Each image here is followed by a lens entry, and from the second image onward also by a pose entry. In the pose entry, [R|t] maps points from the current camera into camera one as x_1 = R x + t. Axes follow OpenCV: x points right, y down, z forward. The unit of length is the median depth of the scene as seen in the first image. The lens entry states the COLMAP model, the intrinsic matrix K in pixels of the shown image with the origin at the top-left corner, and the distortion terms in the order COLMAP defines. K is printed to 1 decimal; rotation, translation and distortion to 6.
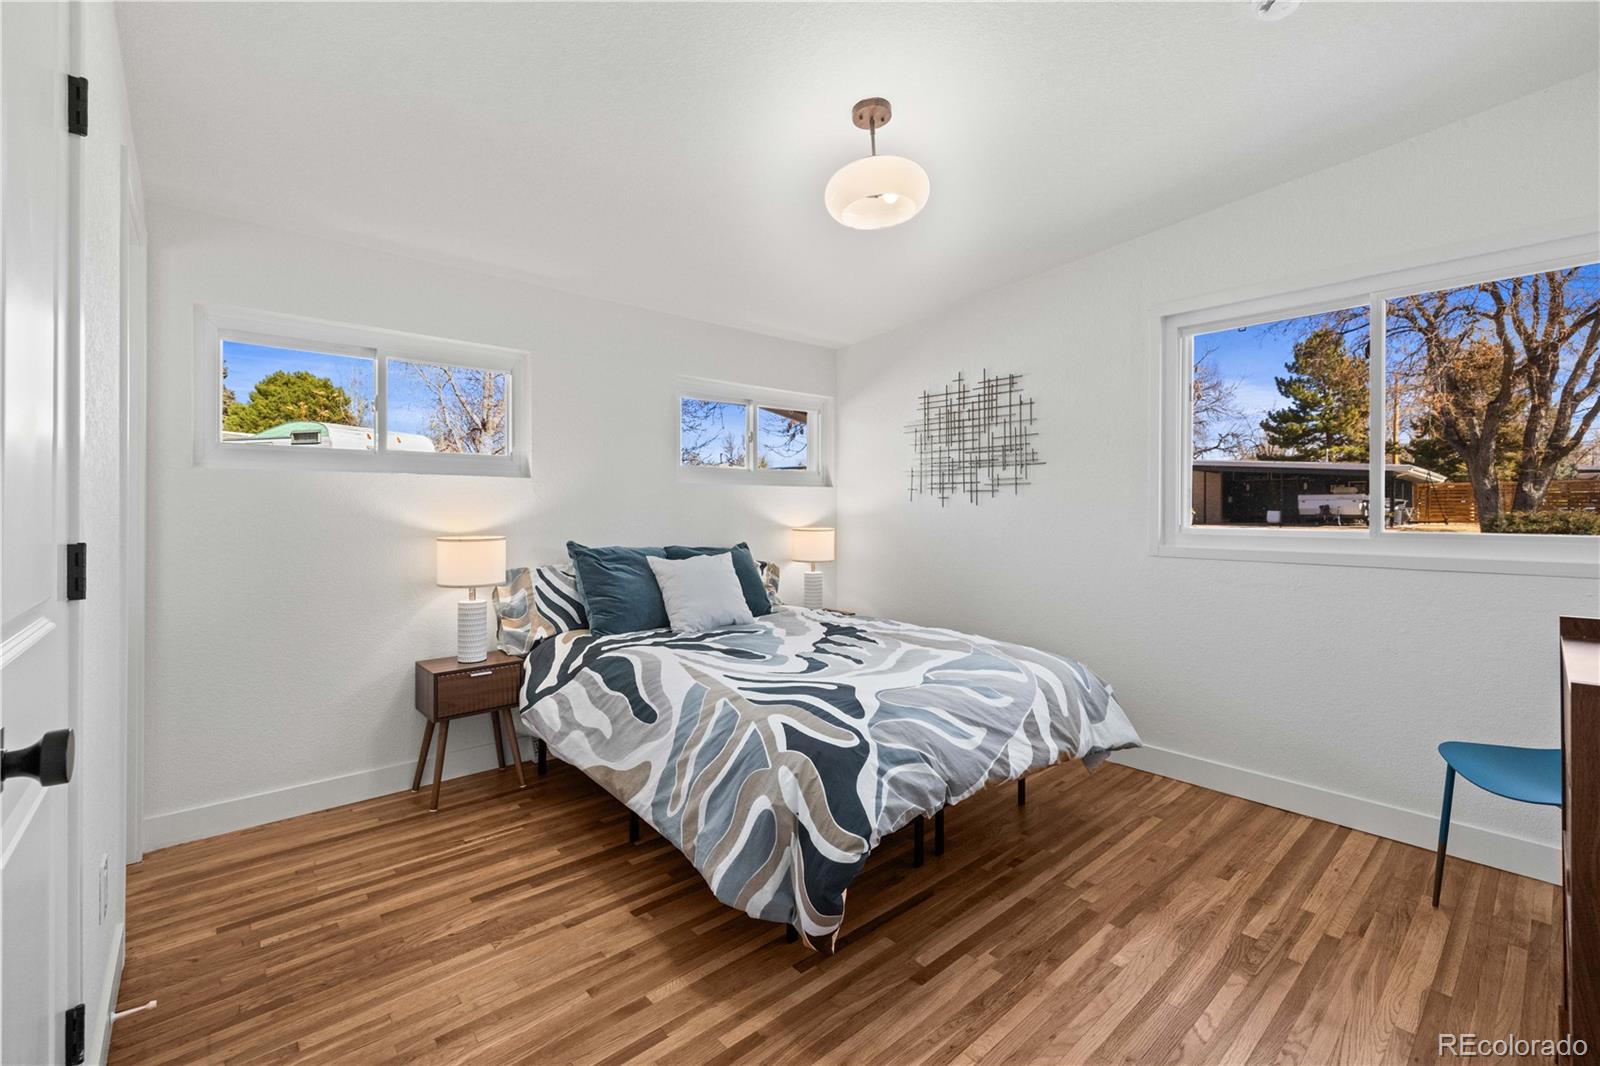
lens RADIAL K [[688.5, 0, 799.8], [0, 688.5, 526.4], [0, 0, 1]] dist [-0.000697, 0.000205]
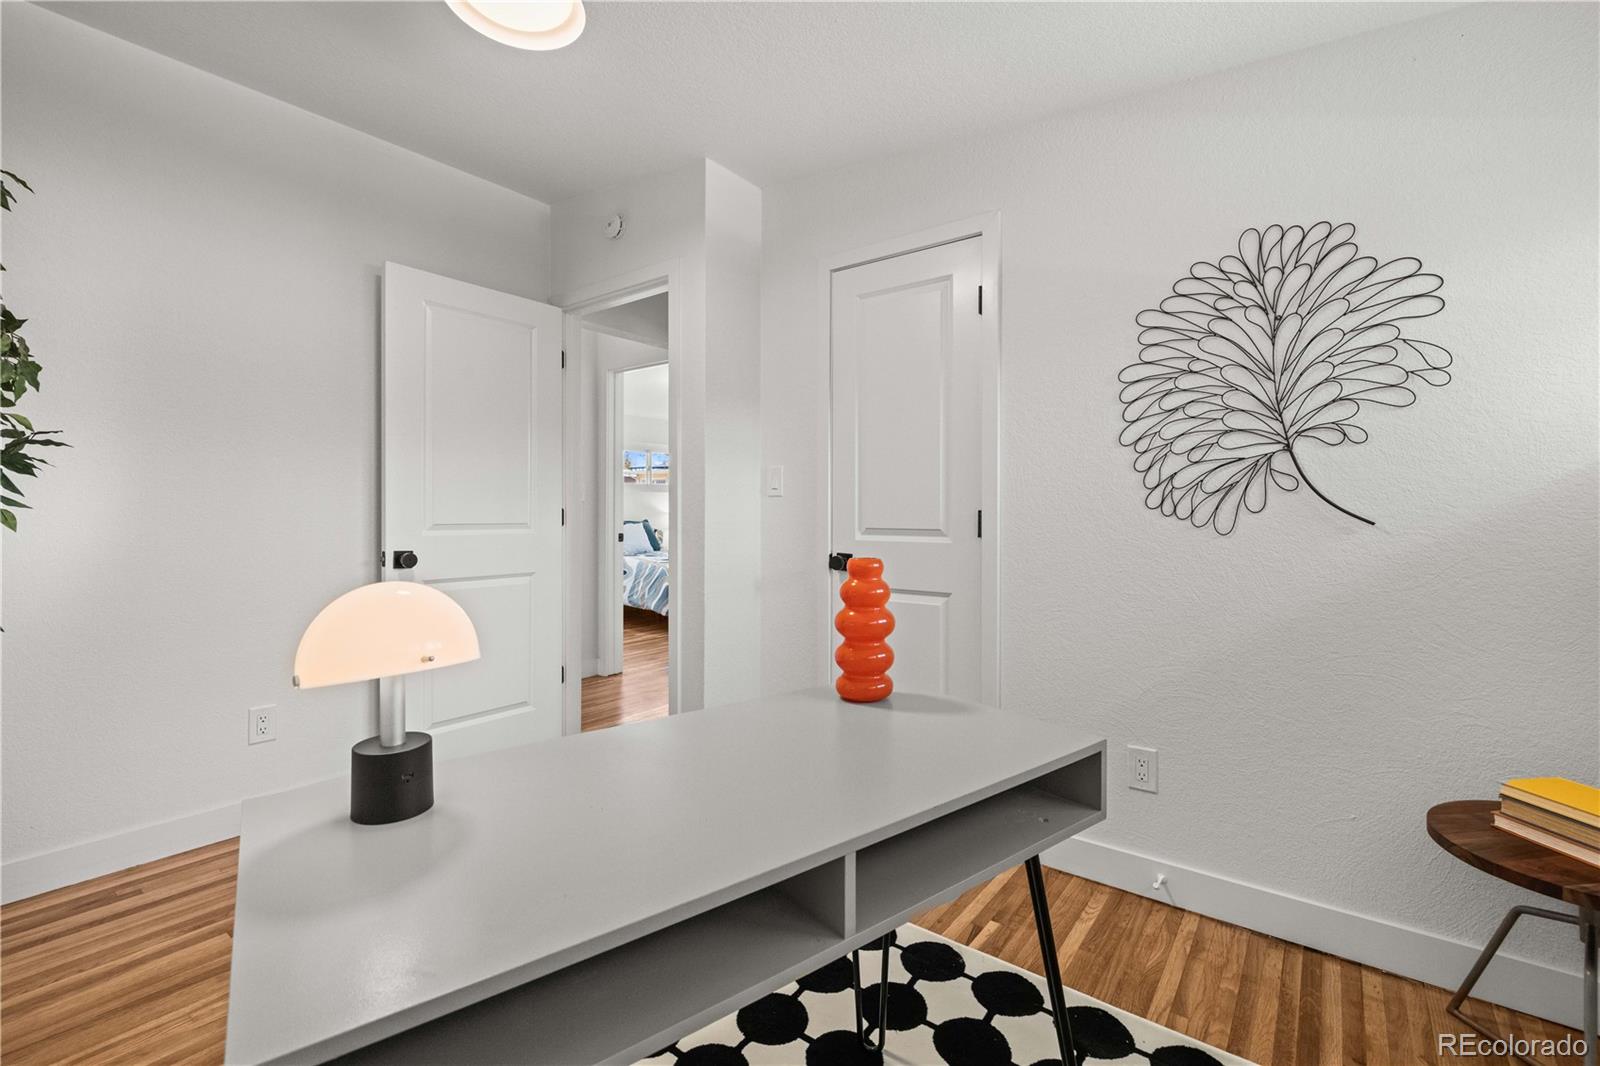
lens RADIAL K [[688.5, 0, 799.9], [0, 688.5, 525.5], [0, 0, 1]] dist [-0.000697, 0.000205]
pose [[0.982415, -0.007162, 0.186573, -0.015776], [0.005668, 0.999947, 0.008539, 0.031822], [-0.186624, -0.007331, 0.982404, -1.394894]]
